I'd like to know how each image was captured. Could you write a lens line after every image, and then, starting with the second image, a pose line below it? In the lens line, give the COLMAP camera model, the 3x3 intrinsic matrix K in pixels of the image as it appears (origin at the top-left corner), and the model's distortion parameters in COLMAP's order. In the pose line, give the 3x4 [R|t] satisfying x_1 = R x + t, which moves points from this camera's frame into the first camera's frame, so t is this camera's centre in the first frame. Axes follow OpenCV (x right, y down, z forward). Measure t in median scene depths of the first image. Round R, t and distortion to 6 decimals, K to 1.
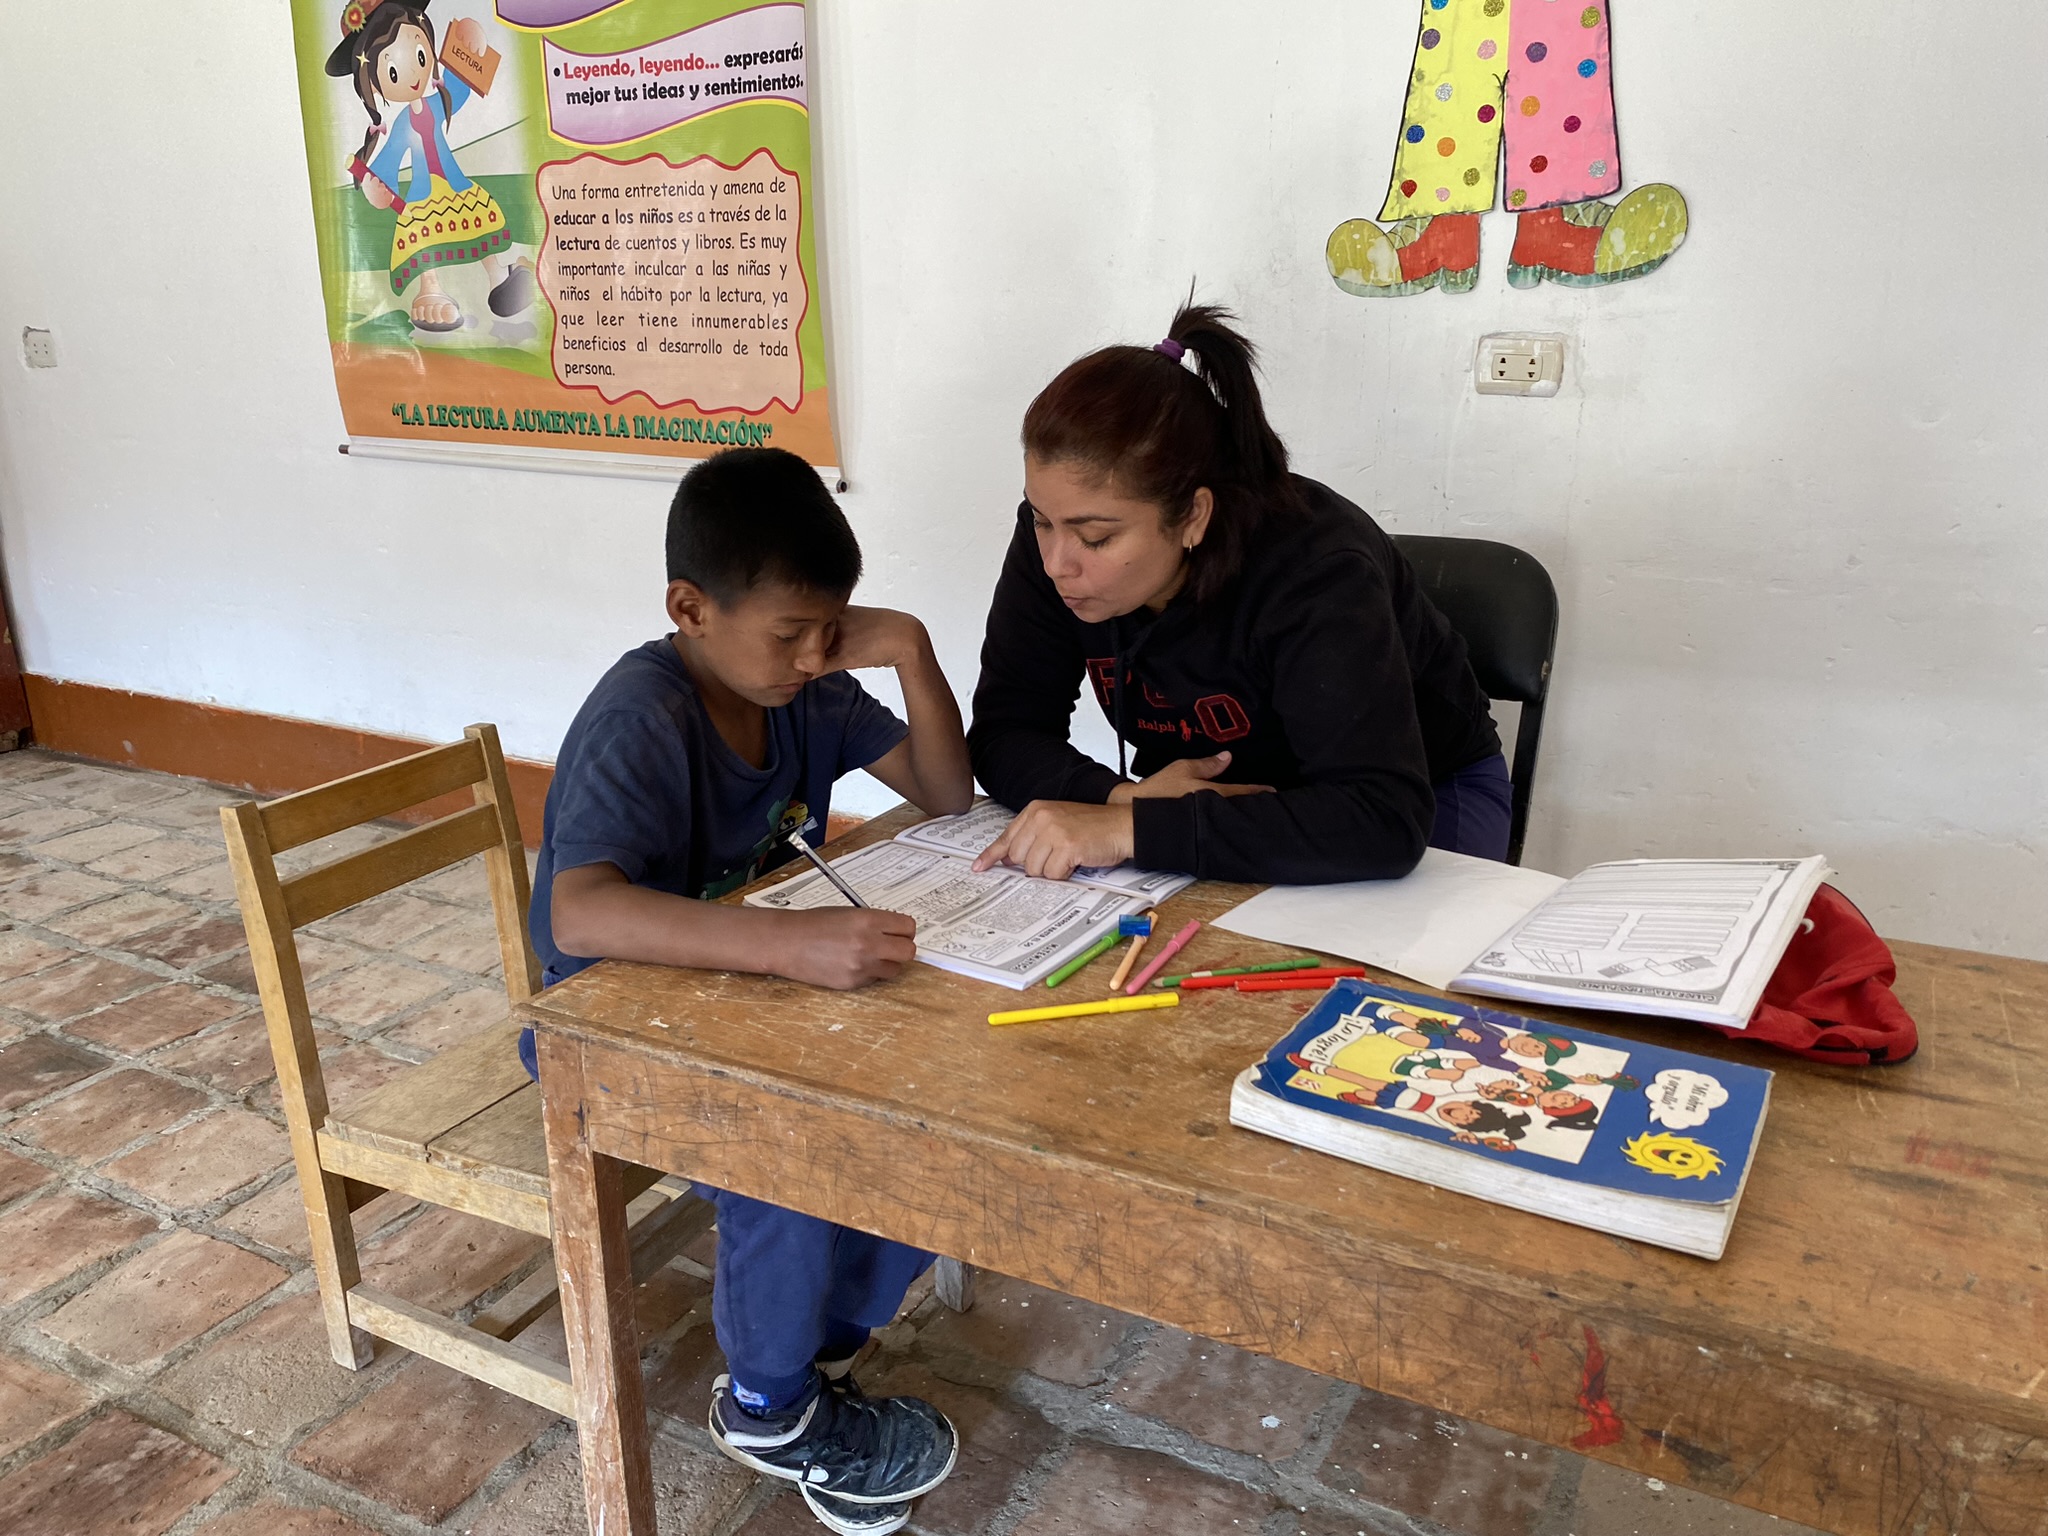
lens RADIAL K [[1572.2, 0, 1008.6], [0, 1572.2, 772.5], [0, 0, 1]] dist [0.018832, -0.020561]
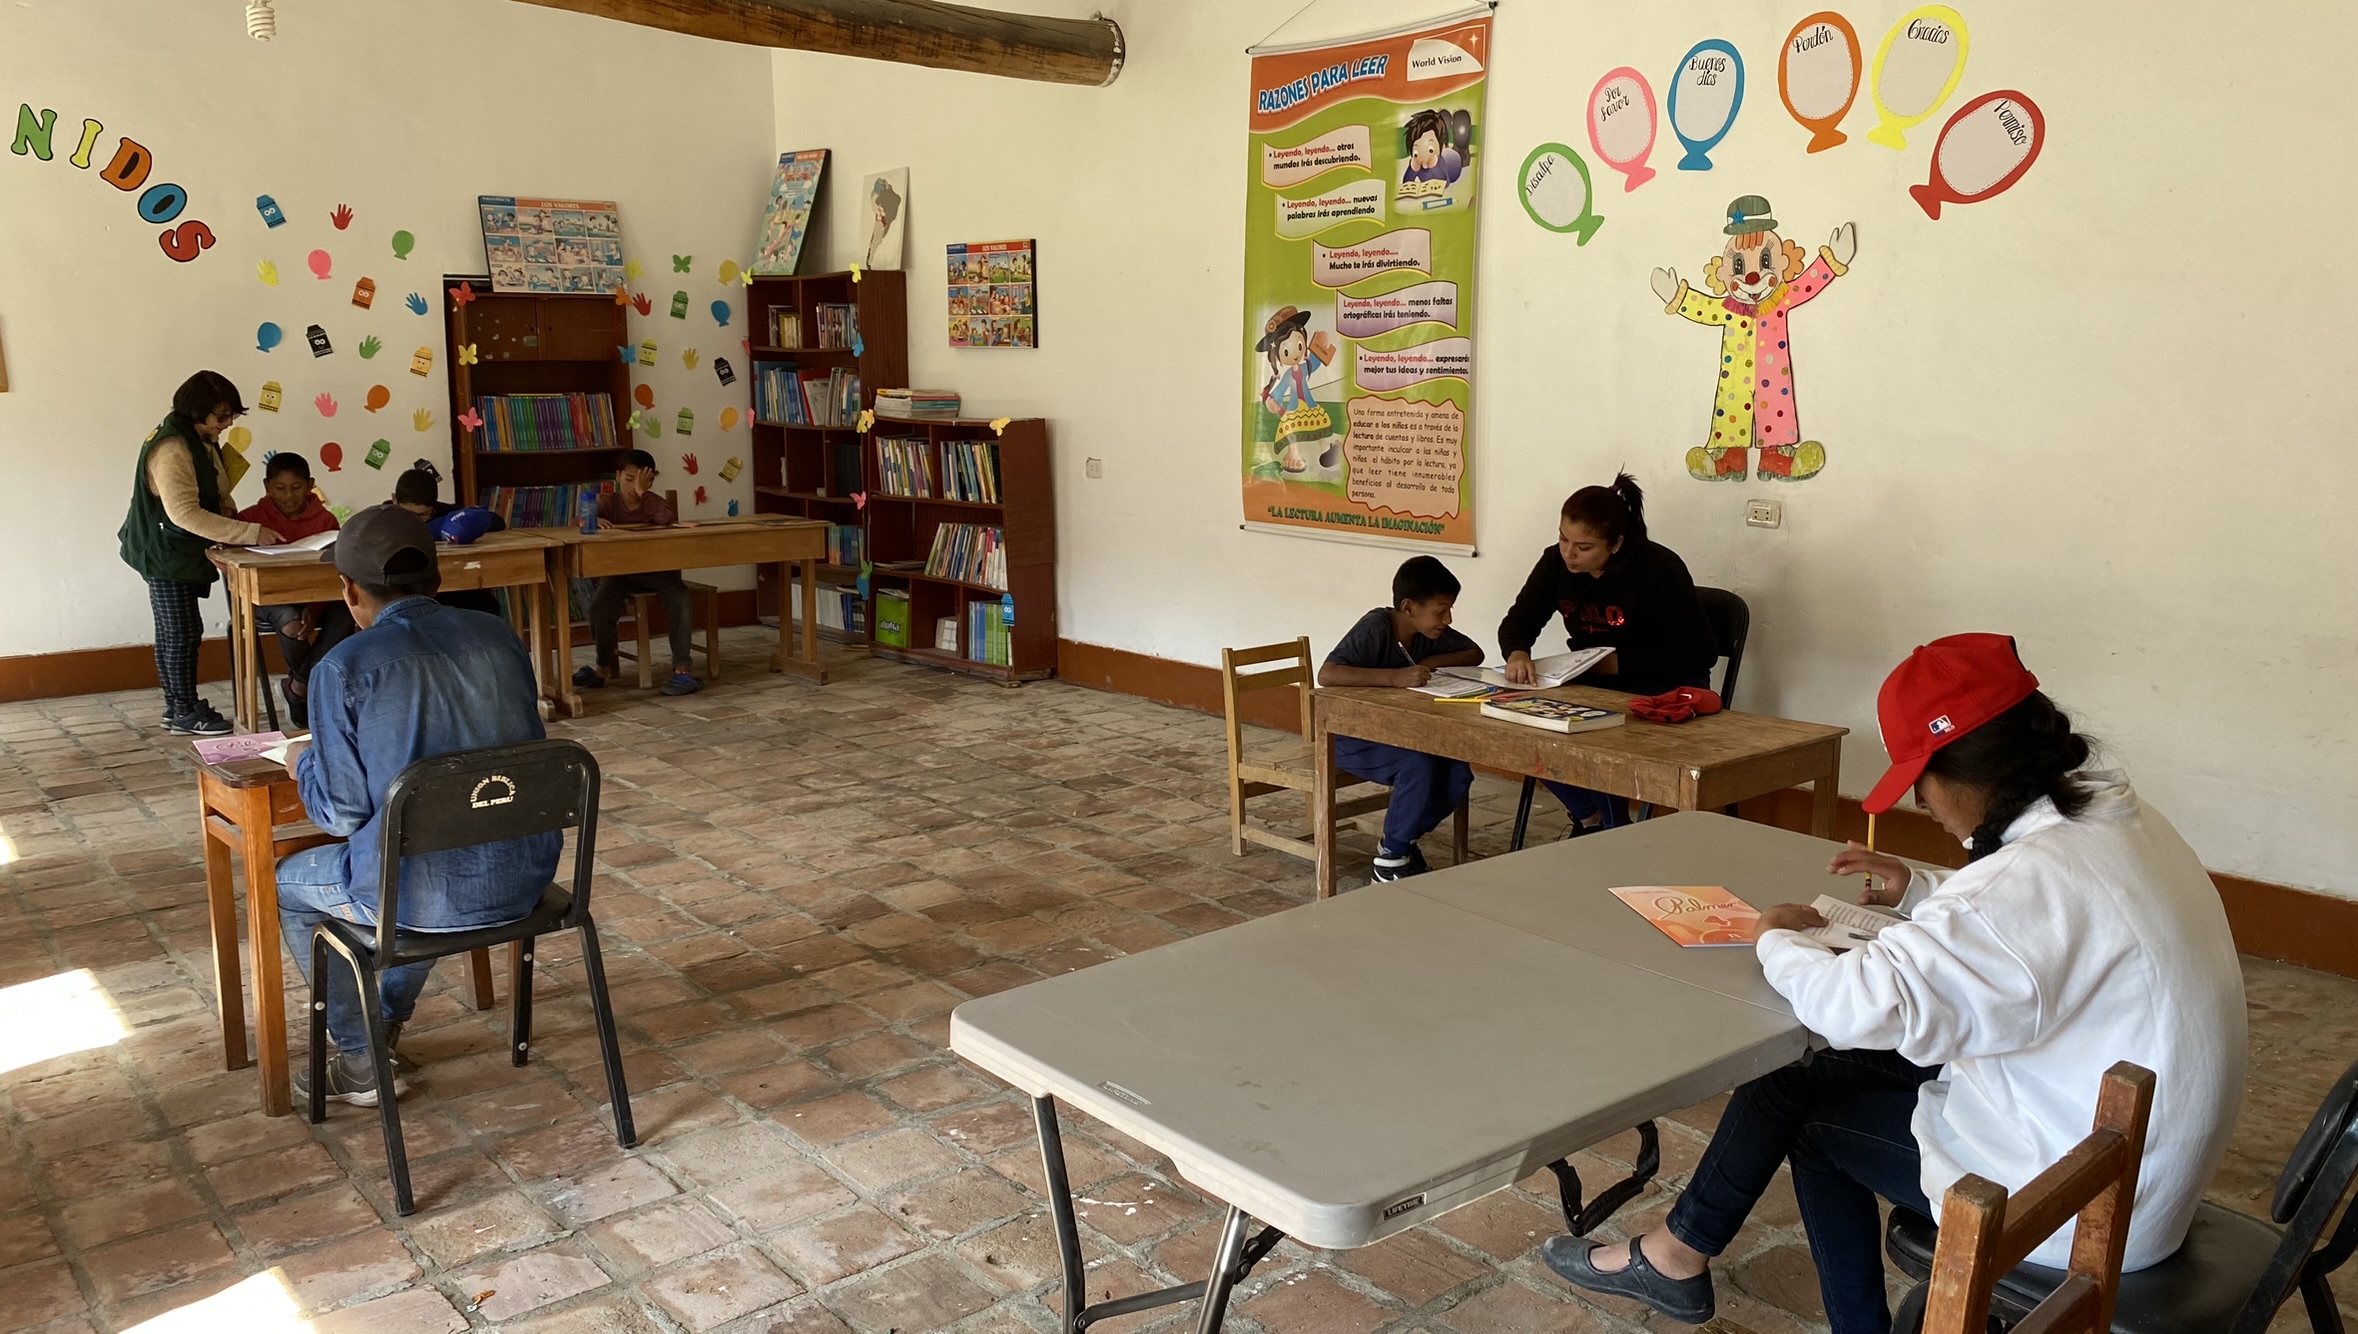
lens RADIAL K [[1811.0, 0, 1112.5], [0, 1811.0, 587.5], [0, 0, 1]] dist [0.052004, -0.013648]
pose [[0.914896, 0.046787, -0.400968, 0.421673], [-0.108842, 0.985067, -0.133405, 0.233281], [0.388739, 0.165694, 0.906326, -1.357831]]
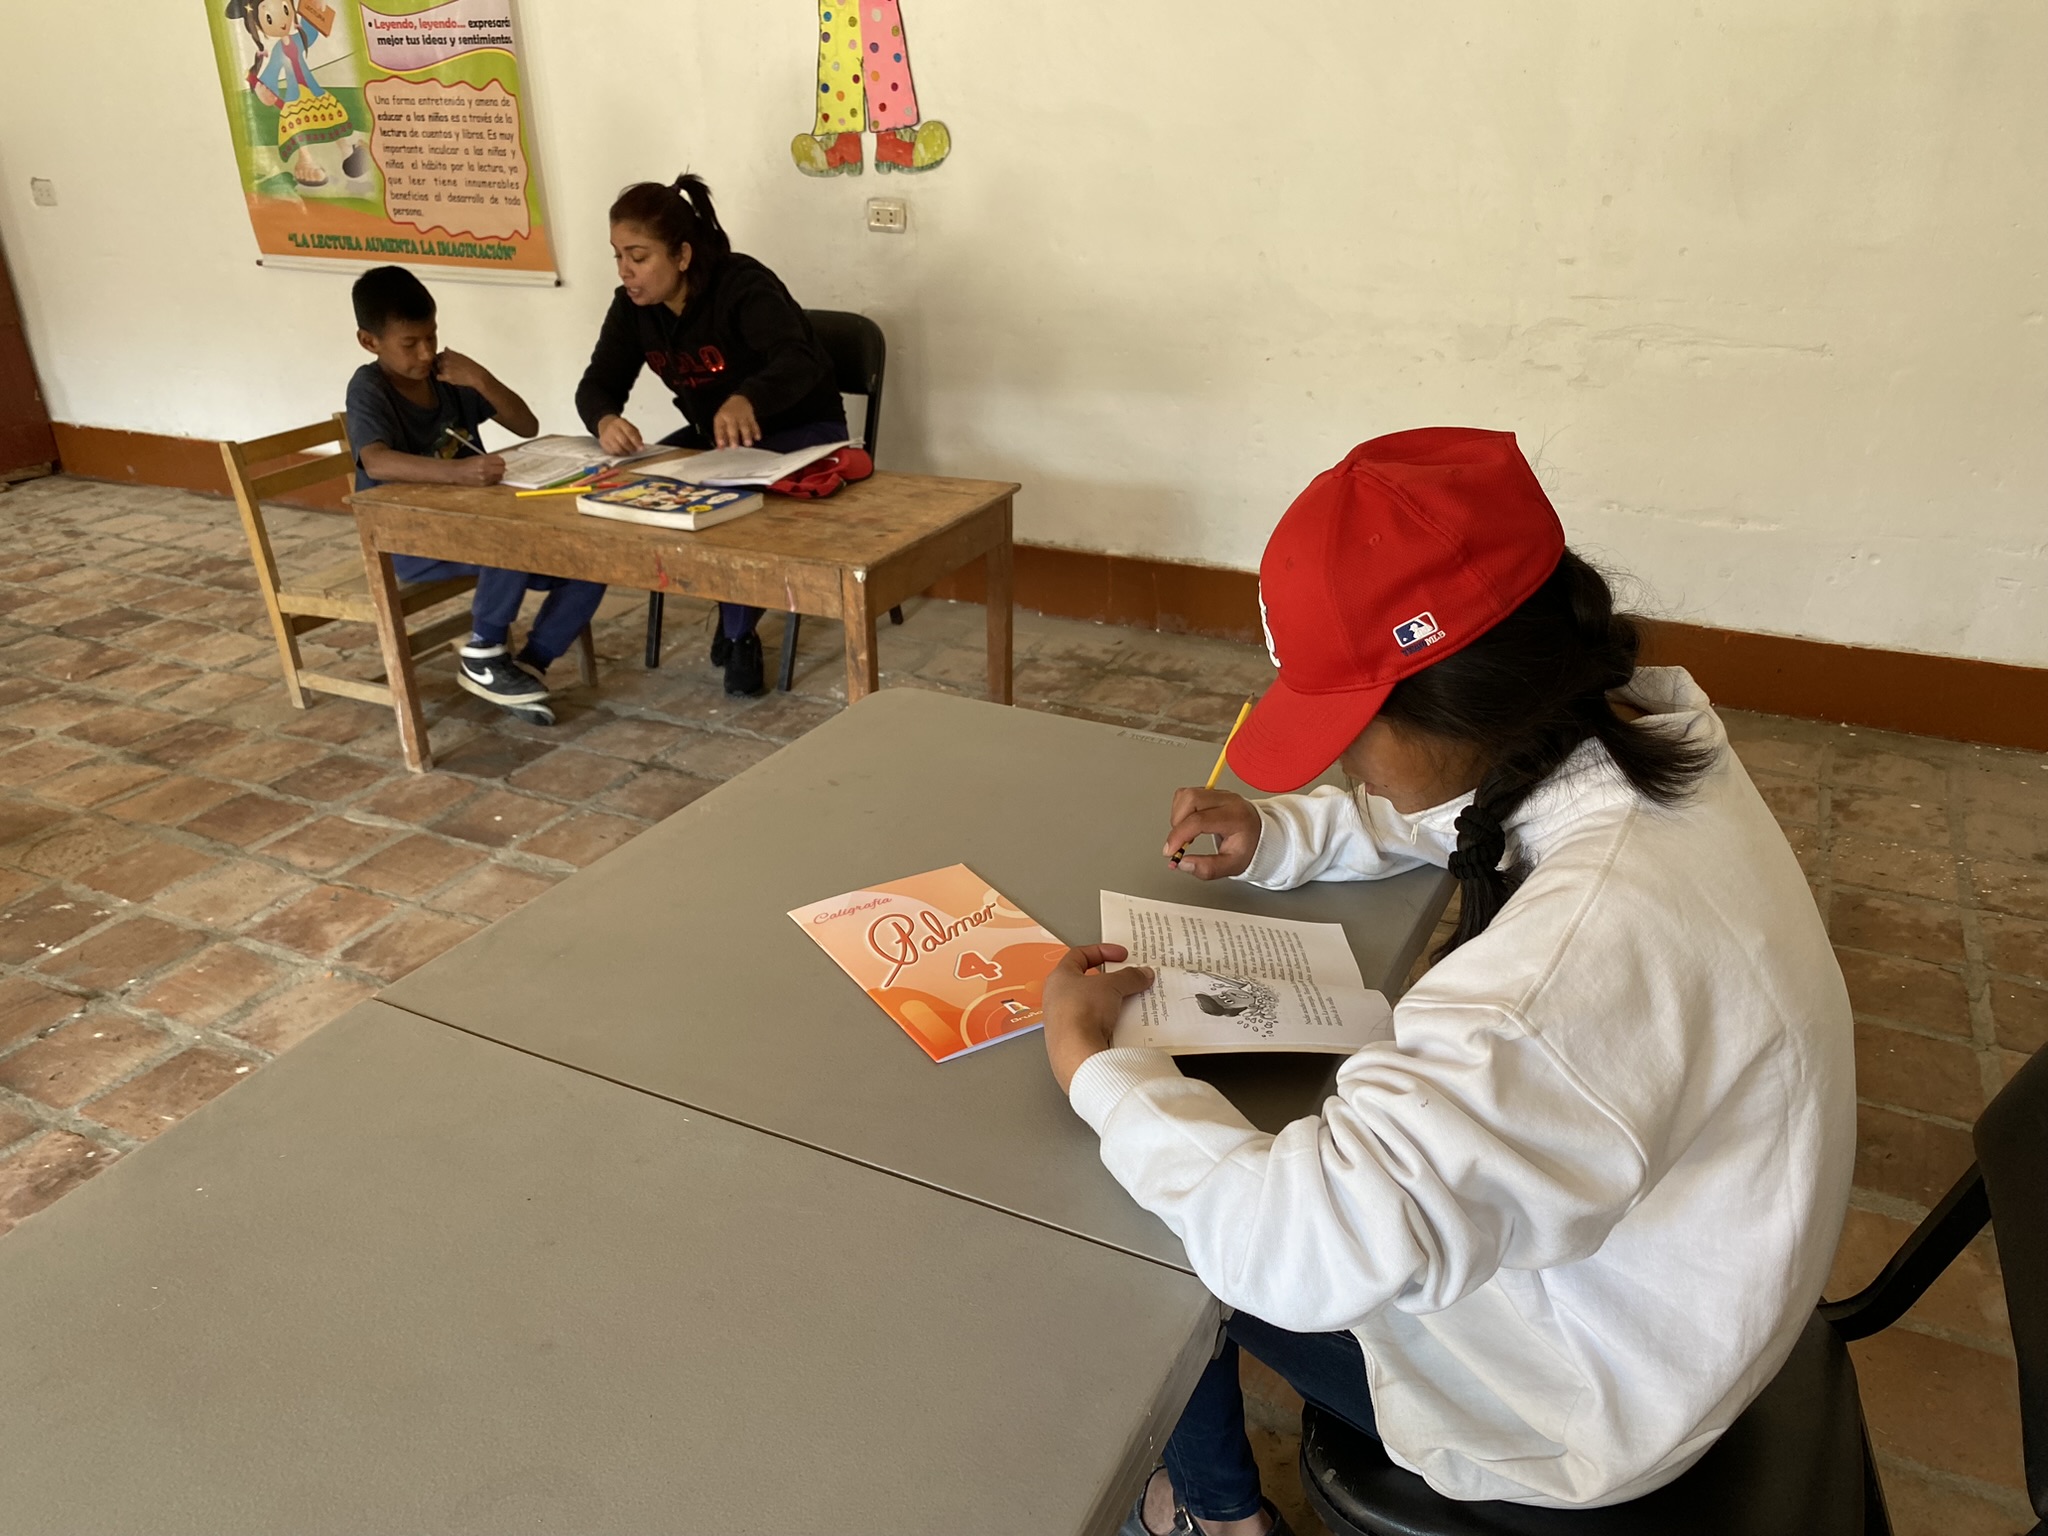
lens RADIAL K [[1572.2, 0, 1033.2], [0, 1572.2, 785.7], [0, 0, 1]] dist [0.018832, -0.020561]
pose [[0.999009, -0.028277, 0.034363, 0.337170], [0.023085, 0.989442, 0.143082, 0.123903], [-0.038046, -0.142147, 0.989114, -0.793841]]
